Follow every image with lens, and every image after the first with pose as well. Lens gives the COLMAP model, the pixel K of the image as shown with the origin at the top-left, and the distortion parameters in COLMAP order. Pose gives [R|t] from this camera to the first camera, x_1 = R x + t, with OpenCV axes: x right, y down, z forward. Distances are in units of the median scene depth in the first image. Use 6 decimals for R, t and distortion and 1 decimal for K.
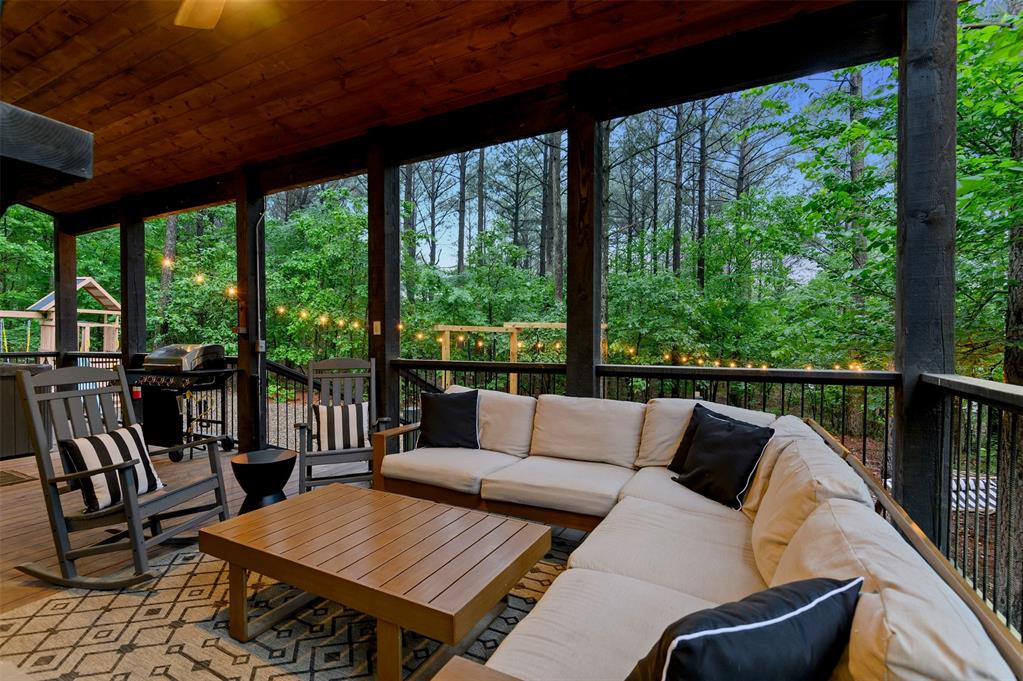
lens RADIAL K [[469.7, 0, 507.9], [0, 469.7, 344.3], [0, 0, 1]] dist [0.004249, 0.000346]
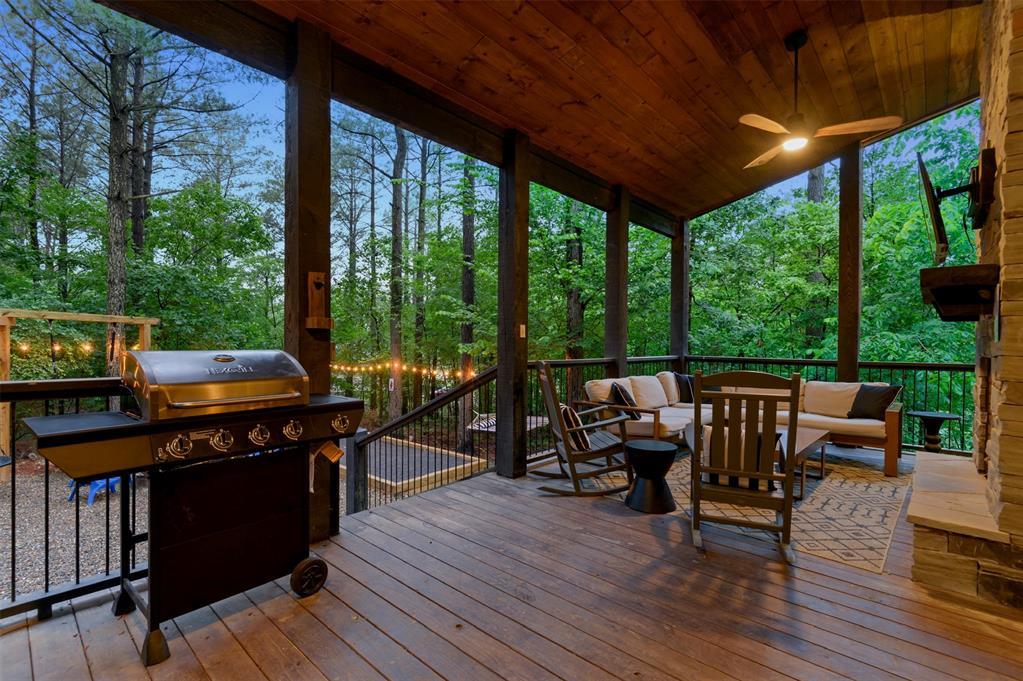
lens RADIAL K [[468.5, 0, 507.7], [0, 468.5, 345.5], [0, 0, 1]] dist [0.000735, -0.000613]
pose [[0.258063, -0.006705, 0.966105, -0.725918], [0.001109, 0.999977, 0.006644, -0.005710], [-0.966127, -0.000643, 0.258064, 0.441951]]
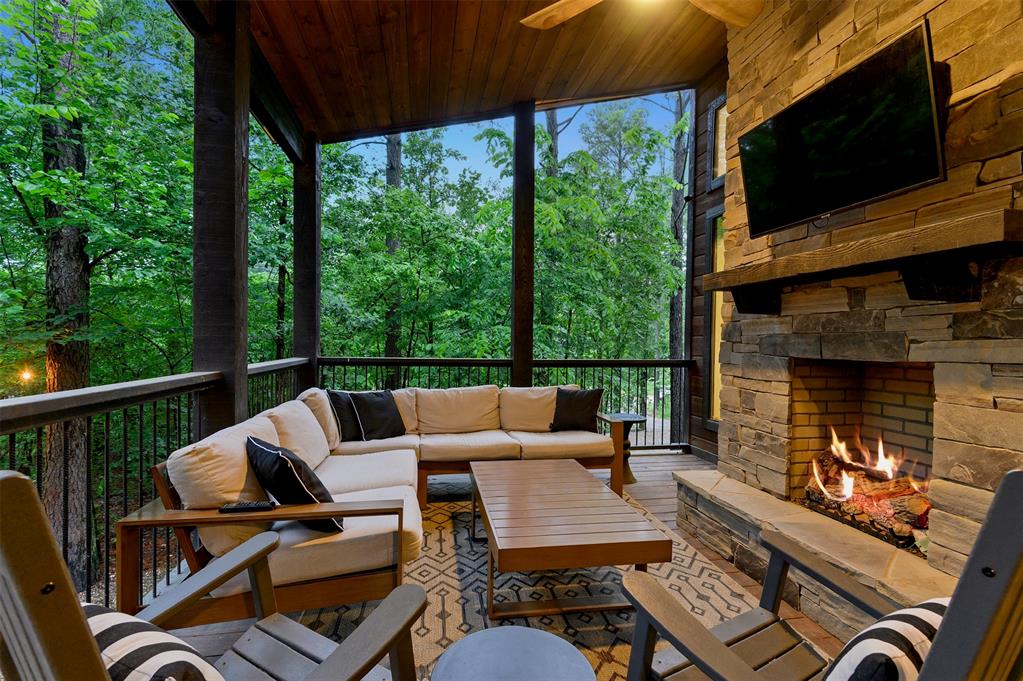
lens RADIAL K [[465.7, 0, 508.9], [0, 465.7, 346.1], [0, 0, 1]] dist [0.009785, -0.004139]
pose [[-0.614386, -0.018768, 0.788783, -0.333240], [-0.004633, 0.999786, 0.020180, -0.006075], [-0.788992, 0.008744, -0.614341, 0.513208]]
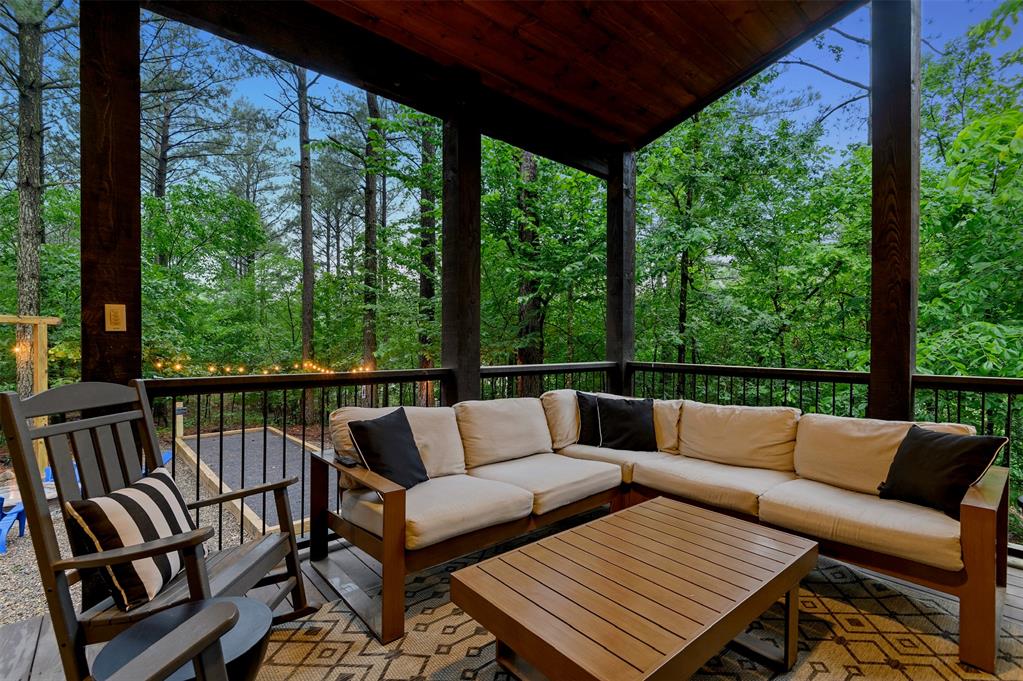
lens RADIAL K [[465.7, 0, 508.9], [0, 465.7, 346.1], [0, 0, 1]] dist [0.009785, -0.004139]
pose [[0.371933, -0.006699, 0.928235, -0.332288], [0.005994, 0.999970, 0.004815, -0.002969], [-0.928240, 0.003773, 0.371962, 0.255574]]
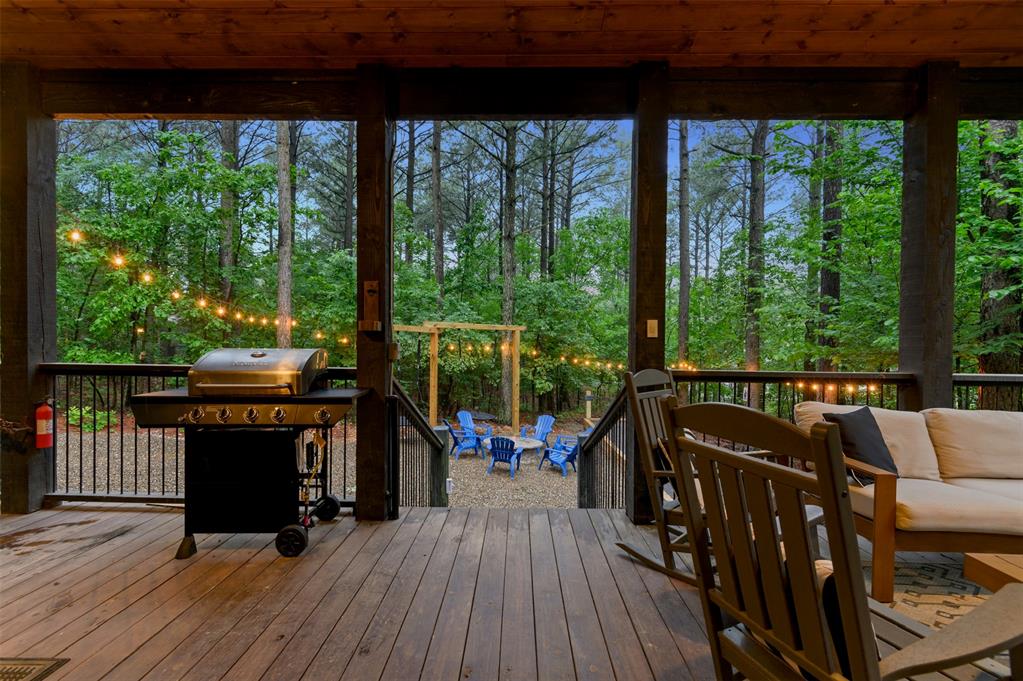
lens RADIAL K [[465.7, 0, 508.9], [0, 465.7, 346.1], [0, 0, 1]] dist [0.009785, -0.004139]
pose [[0.898143, 0.004072, 0.439684, -0.468253], [-0.005349, 0.999984, 0.001665, -0.004213], [-0.439670, -0.003848, 0.898151, 0.246554]]
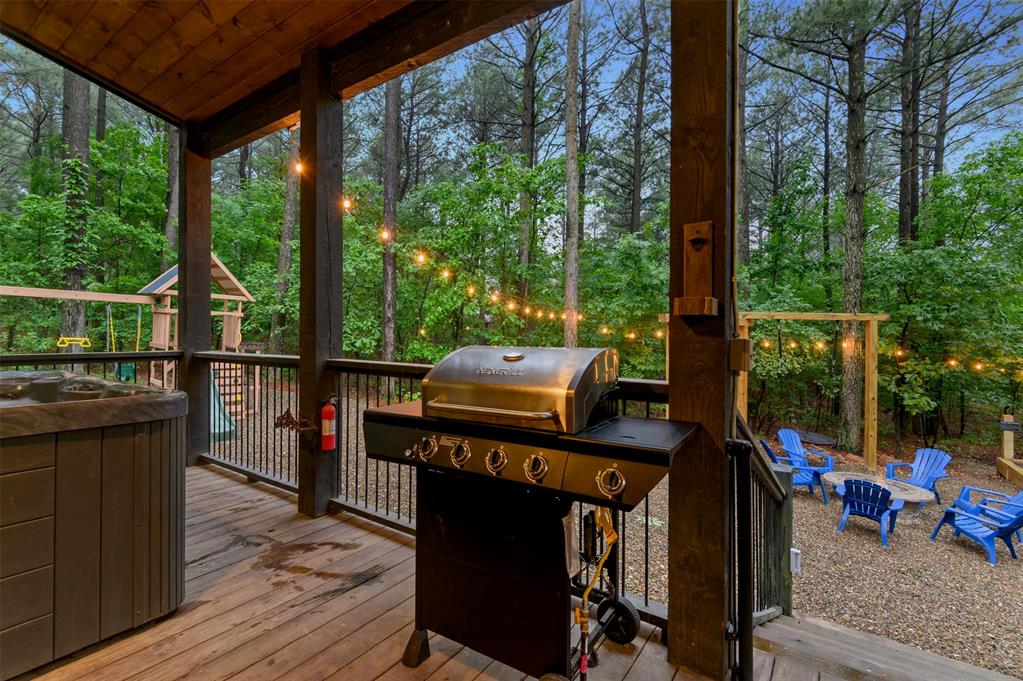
lens RADIAL K [[473.6, 0, 509.8], [0, 473.6, 334.8], [0, 0, 1]] dist [0.005192, -0.000493]
pose [[0.991420, 0.008225, -0.130457, -0.454166], [-0.009376, 0.999922, -0.008211, -0.004866], [0.130379, 0.009364, 0.991420, 0.447372]]
